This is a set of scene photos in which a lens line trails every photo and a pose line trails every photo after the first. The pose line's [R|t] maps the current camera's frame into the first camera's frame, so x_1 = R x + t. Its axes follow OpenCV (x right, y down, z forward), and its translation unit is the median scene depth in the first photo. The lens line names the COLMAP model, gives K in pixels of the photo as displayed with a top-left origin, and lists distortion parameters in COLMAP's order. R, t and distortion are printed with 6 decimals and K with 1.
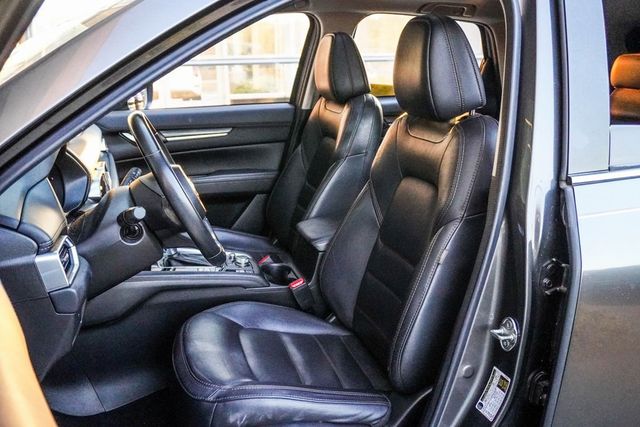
lens RADIAL K [[625.6, 0, 322.2], [0, 625.6, 214.2], [0, 0, 1]] dist [-0.012277, 0.000000]
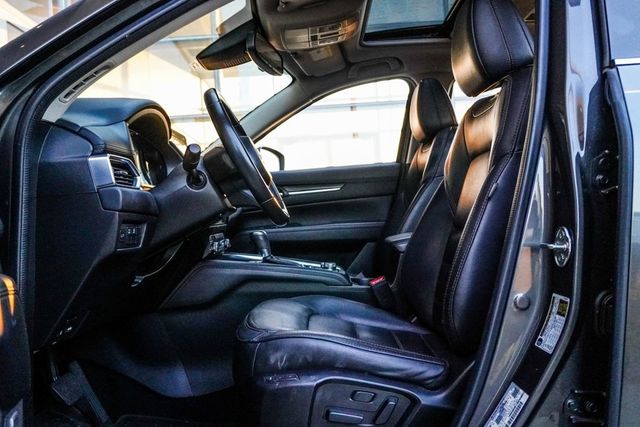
lens RADIAL K [[530.9, 0, 318.1], [0, 530.9, 214.9], [0, 0, 1]] dist [-0.004642, -0.001876]
pose [[0.951254, -0.050820, -0.304193, 0.186886], [-0.034980, 0.962187, -0.270136, 0.331166], [0.306419, 0.267608, 0.913506, 0.201630]]
